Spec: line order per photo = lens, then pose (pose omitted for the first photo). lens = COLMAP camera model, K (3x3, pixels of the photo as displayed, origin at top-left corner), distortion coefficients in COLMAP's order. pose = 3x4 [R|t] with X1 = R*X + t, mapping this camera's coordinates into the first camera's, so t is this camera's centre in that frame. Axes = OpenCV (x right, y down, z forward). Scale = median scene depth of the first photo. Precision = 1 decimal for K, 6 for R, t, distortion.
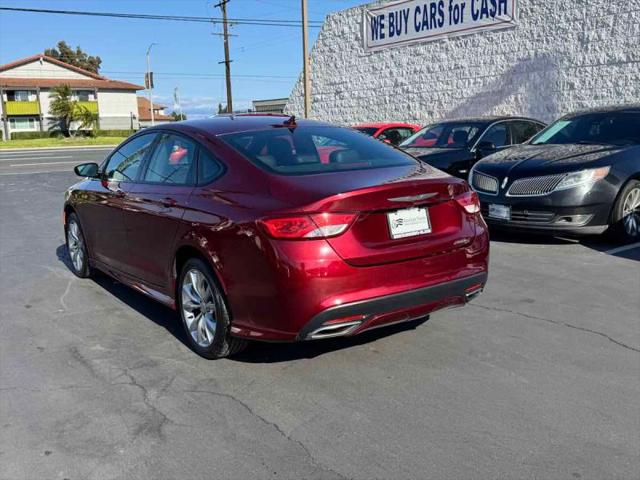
lens RADIAL K [[639.4, 0, 317.0], [0, 639.4, 239.0], [0, 0, 1]] dist [0.042324, 0.000000]
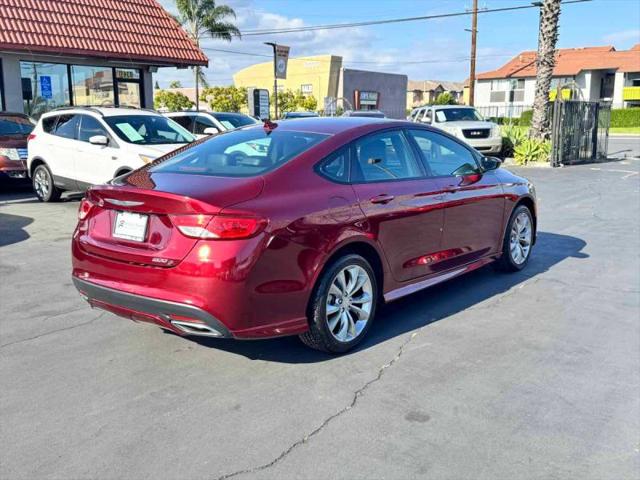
lens RADIAL K [[639.4, 0, 325.7], [0, 639.4, 243.4], [0, 0, 1]] dist [0.042324, 0.000000]
pose [[0.274883, 0.204594, -0.939458, 0.281654], [-0.167795, 0.972311, 0.162653, -0.051353], [0.946723, 0.112926, 0.301601, 0.230354]]
